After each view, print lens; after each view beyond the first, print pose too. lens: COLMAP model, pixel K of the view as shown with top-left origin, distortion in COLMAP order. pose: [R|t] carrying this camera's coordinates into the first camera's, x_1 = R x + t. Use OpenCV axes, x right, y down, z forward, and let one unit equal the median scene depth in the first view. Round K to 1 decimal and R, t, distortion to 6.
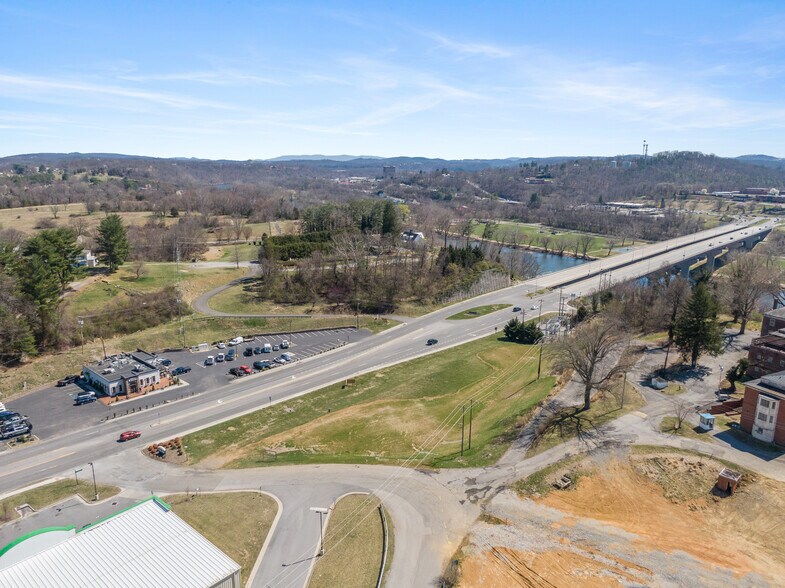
lens RADIAL K [[560.3, 0, 392.6], [0, 560.3, 299.8], [0, 0, 1]] dist [0.045517, -0.069805]
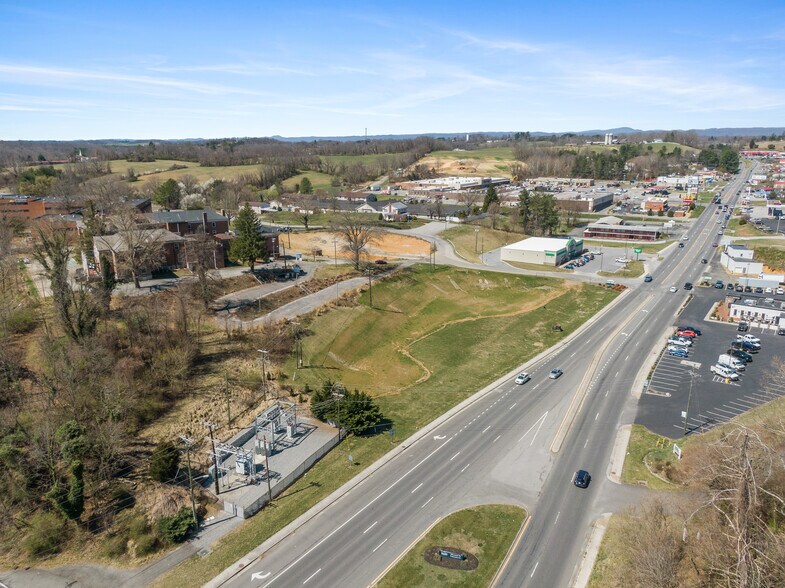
lens RADIAL K [[560.3, 0, 392.6], [0, 560.3, 299.8], [0, 0, 1]] dist [0.045517, -0.069805]
pose [[-0.994771, 0.023460, -0.099401, 0.295107], [-0.028002, 0.873321, 0.486340, -0.352424], [0.098219, 0.486581, -0.868097, 1.745985]]
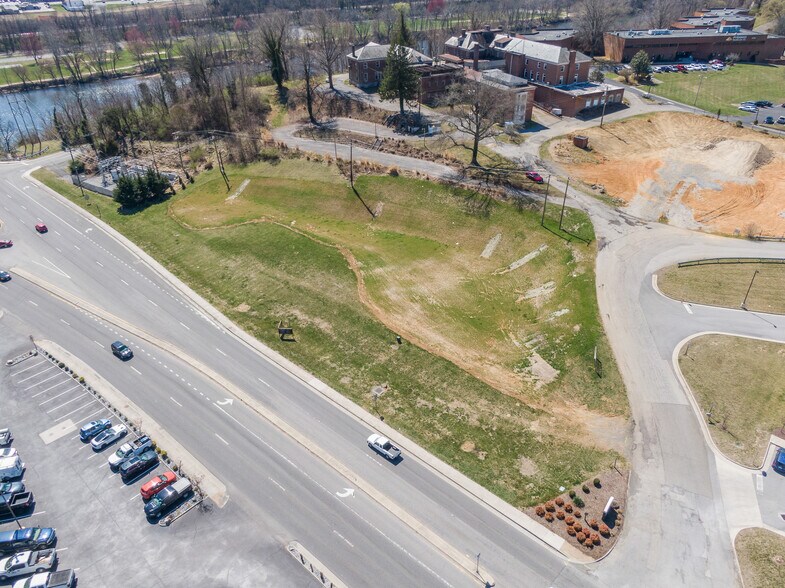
lens RADIAL K [[560.3, 0, 392.6], [0, 560.3, 299.8], [0, 0, 1]] dist [0.045517, -0.069805]
pose [[0.006239, -0.546195, 0.837635, -0.533905], [0.246849, 0.812570, 0.528012, -0.154003], [-0.969034, 0.203475, 0.139898, 0.778175]]
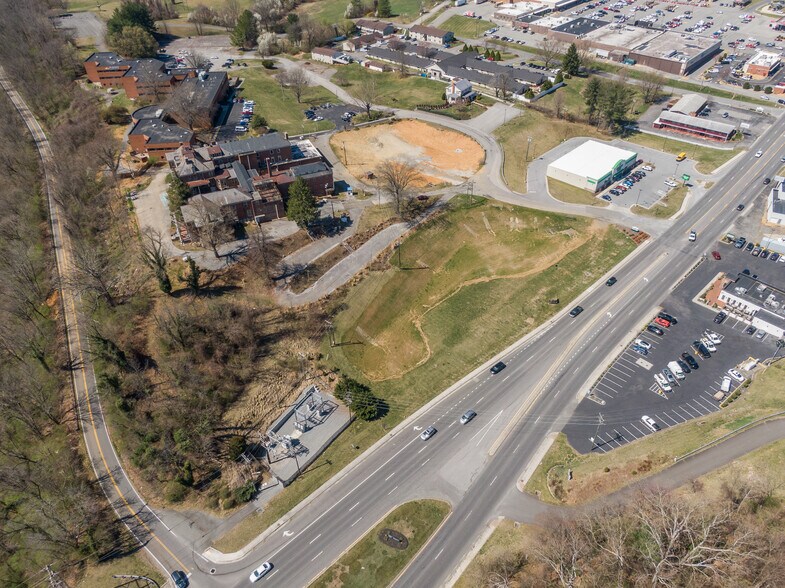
lens RADIAL K [[560.3, 0, 392.6], [0, 560.3, 299.8], [0, 0, 1]] dist [0.045517, -0.069805]
pose [[-0.997320, -0.036860, 0.063192, 0.176165], [0.028881, 0.595252, 0.803020, -0.772653], [-0.067215, 0.802693, -0.592592, 1.660026]]
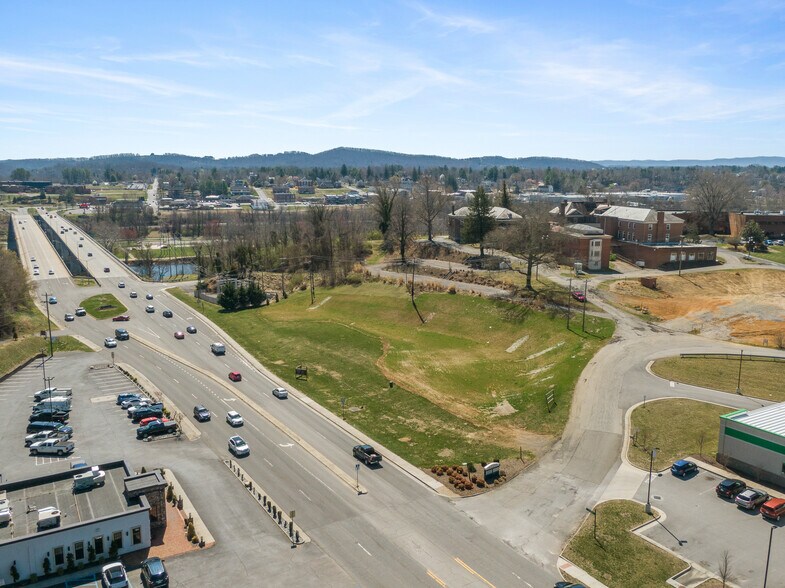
lens RADIAL K [[669.7, 0, 392.5], [0, 669.7, 294.0], [0, 0, 1]] dist [0.022243, 0.006719]
pose [[0.291608, -0.176377, 0.940136, -0.760697], [0.225742, 0.967780, 0.111543, -0.006603], [-0.929519, 0.179702, 0.322028, 0.604177]]
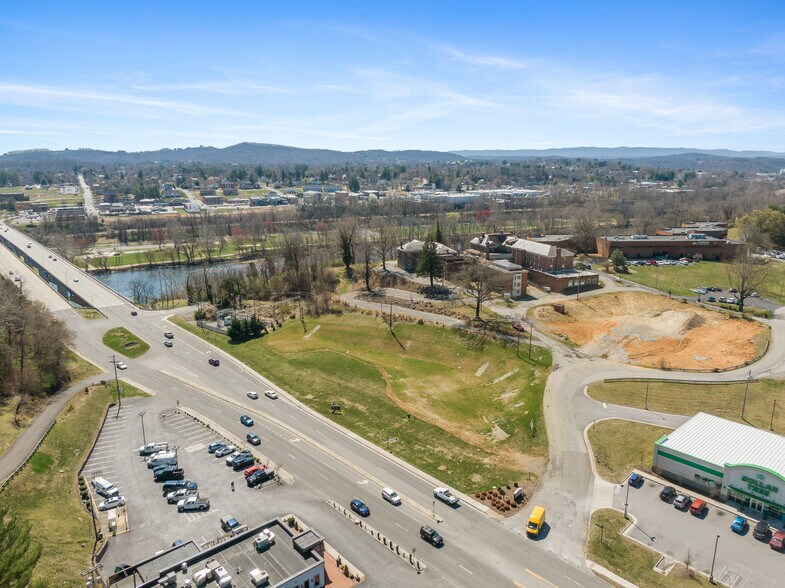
lens RADIAL K [[560.3, 0, 392.6], [0, 560.3, 299.8], [0, 0, 1]] dist [0.045517, -0.069805]
pose [[0.116128, -0.246508, 0.962158, -0.858028], [0.239051, 0.947173, 0.213817, -0.177923], [-0.964038, 0.205175, 0.168921, 0.704101]]
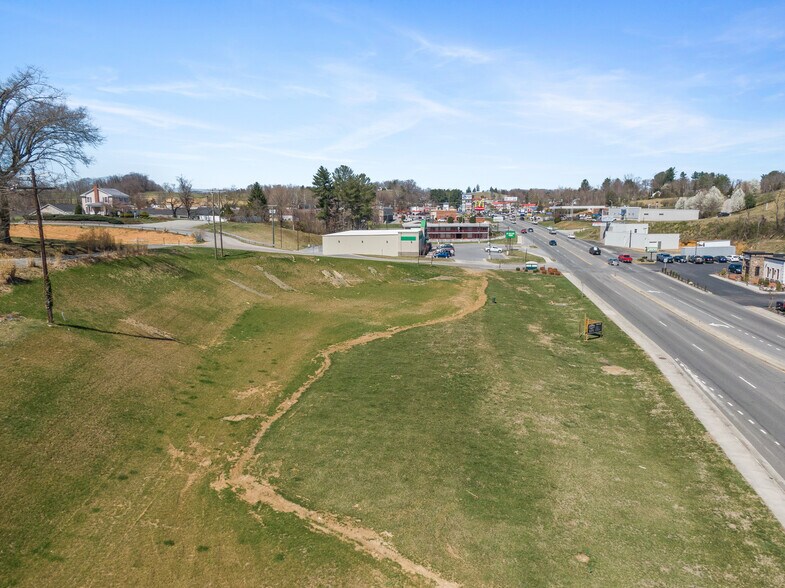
lens RADIAL K [[560.3, 0, 392.6], [0, 560.3, 299.8], [0, 0, 1]] dist [0.045517, -0.069805]
pose [[-0.832443, 0.083611, -0.547767, 0.247324], [-0.134292, 0.928637, 0.345831, 0.010599], [0.537592, 0.361446, -0.761809, 1.183393]]
